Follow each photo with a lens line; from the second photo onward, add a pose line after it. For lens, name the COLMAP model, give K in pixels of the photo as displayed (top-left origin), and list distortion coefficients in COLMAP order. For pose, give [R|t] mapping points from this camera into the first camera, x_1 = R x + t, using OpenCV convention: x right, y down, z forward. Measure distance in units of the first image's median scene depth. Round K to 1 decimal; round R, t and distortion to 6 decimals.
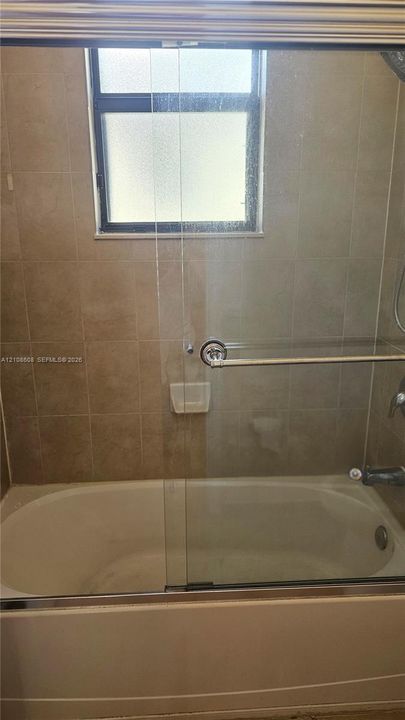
lens RADIAL K [[468.6, 0, 222.3], [0, 468.6, 357.0], [0, 0, 1]] dist [0.004507, -0.001286]
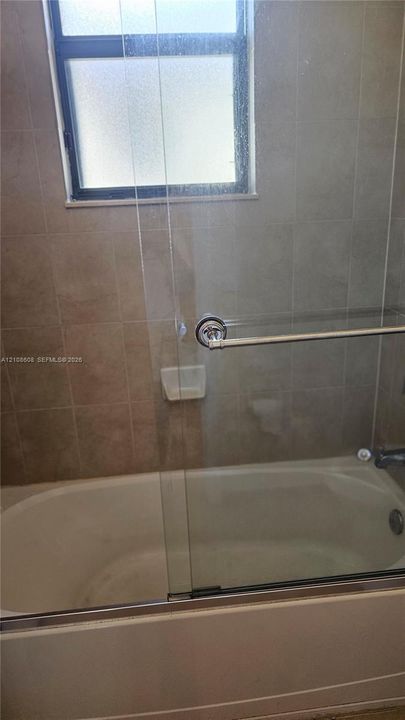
lens RADIAL K [[468.6, 0, 222.3], [0, 468.6, 357.0], [0, 0, 1]] dist [0.004507, -0.001286]
pose [[0.998495, -0.047150, 0.028015, -0.017752], [0.045807, 0.997854, 0.046794, -0.001706], [-0.030162, -0.045440, 0.998512, 0.099610]]
